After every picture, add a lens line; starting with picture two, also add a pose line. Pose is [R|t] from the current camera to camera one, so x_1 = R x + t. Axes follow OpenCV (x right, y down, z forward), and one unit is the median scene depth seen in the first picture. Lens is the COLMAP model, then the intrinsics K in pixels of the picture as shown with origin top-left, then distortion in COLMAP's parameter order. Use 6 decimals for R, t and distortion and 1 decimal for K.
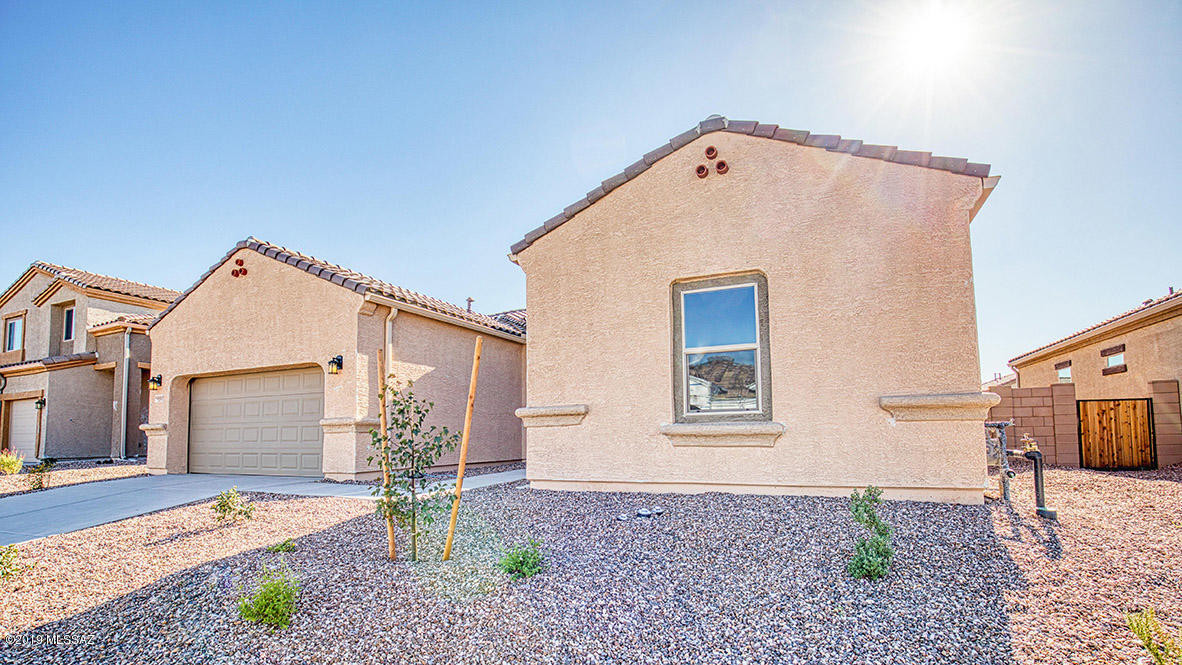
lens RADIAL K [[530.9, 0, 590.9], [0, 530.9, 401.6], [0, 0, 1]] dist [-0.030636, 0.000064]
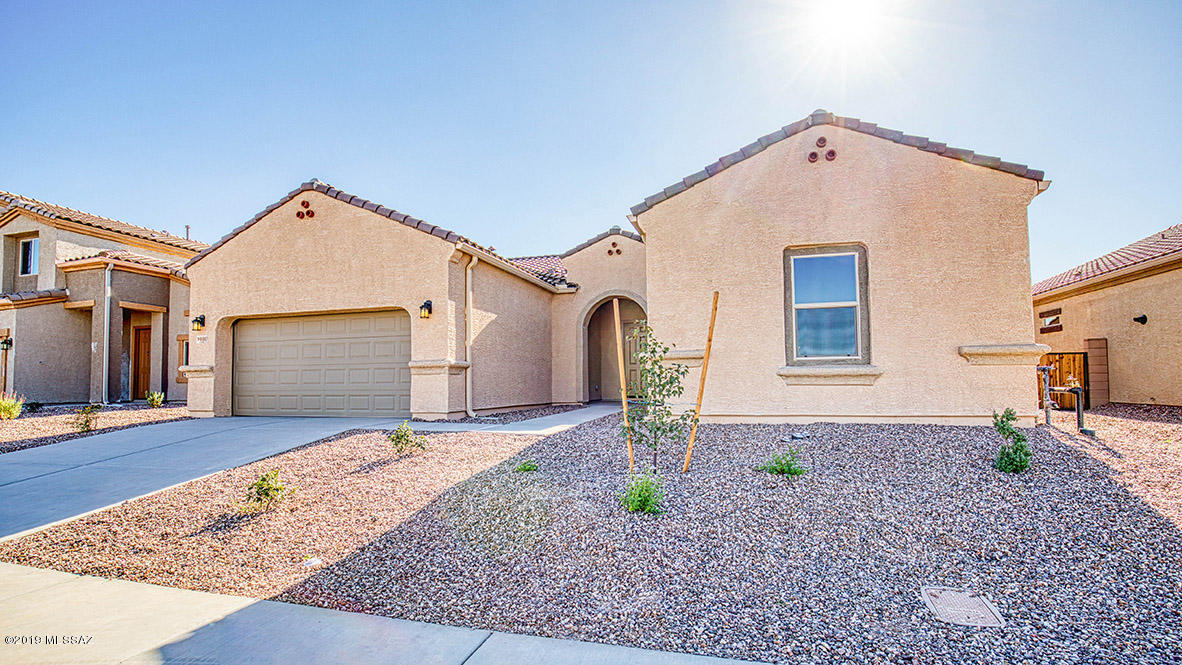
lens RADIAL K [[531.4, 0, 592.6], [0, 531.4, 367.7], [0, 0, 1]] dist [-0.031260, 0.000361]
pose [[0.990564, 0.009164, 0.136742, -0.283811], [-0.013341, 0.999471, 0.029665, 0.009302], [-0.136397, -0.031209, 0.990162, -0.084120]]
